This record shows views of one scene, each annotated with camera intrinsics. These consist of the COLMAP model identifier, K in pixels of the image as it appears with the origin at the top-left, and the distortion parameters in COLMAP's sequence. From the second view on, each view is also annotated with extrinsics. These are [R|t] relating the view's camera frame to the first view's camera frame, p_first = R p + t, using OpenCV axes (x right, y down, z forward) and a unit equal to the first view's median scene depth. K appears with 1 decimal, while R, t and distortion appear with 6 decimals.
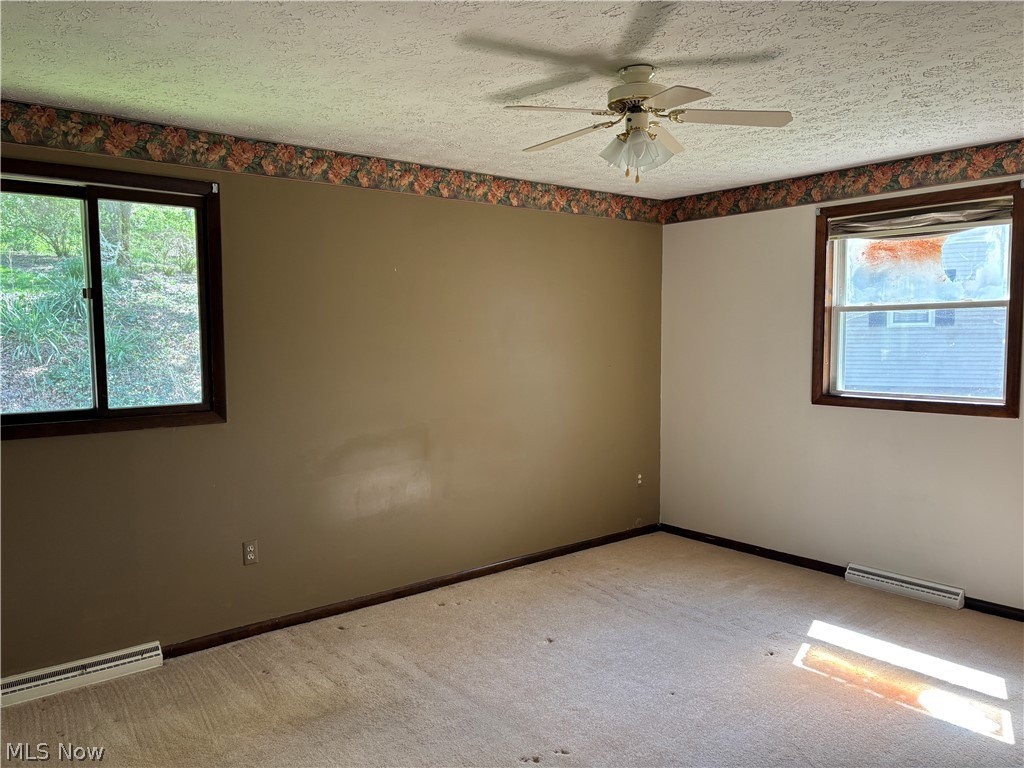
lens RADIAL K [[779.1, 0, 512.0], [0, 779.1, 384.0], [0, 0, 1]] dist [0.107095, -0.104776]
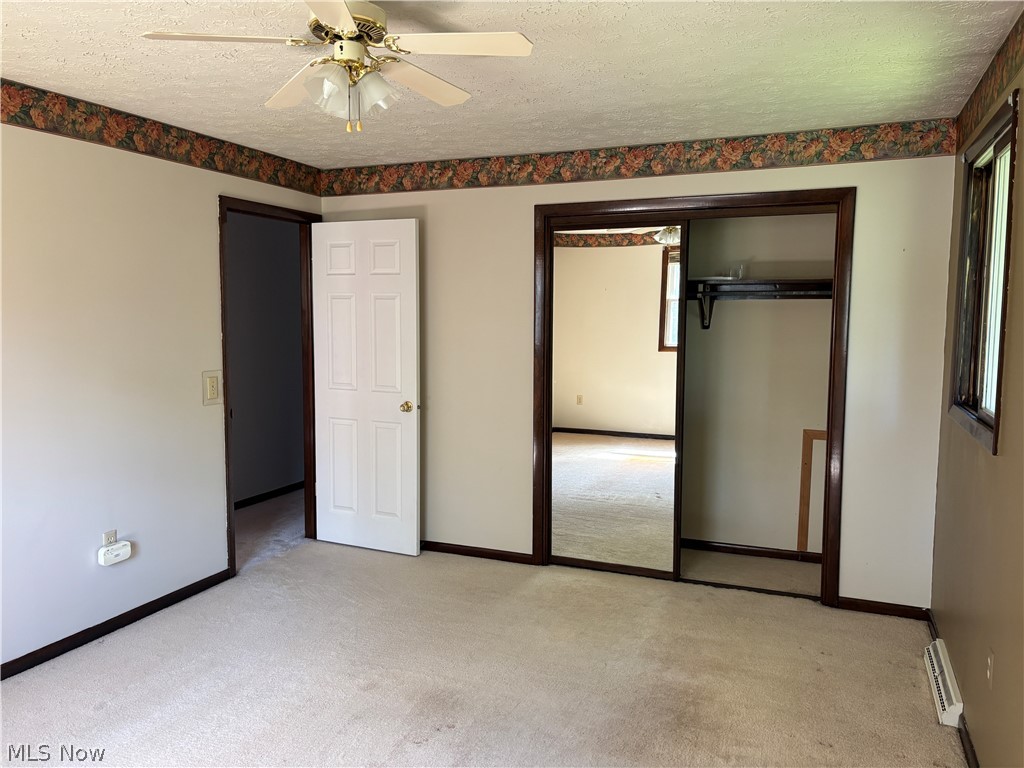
lens RADIAL K [[779.1, 0, 512.0], [0, 779.1, 384.0], [0, 0, 1]] dist [0.107095, -0.104776]
pose [[0.851129, -0.047160, 0.522833, -0.150786], [0.037300, 0.998872, 0.029378, -0.015898], [-0.523629, -0.005503, 0.851929, 0.206424]]
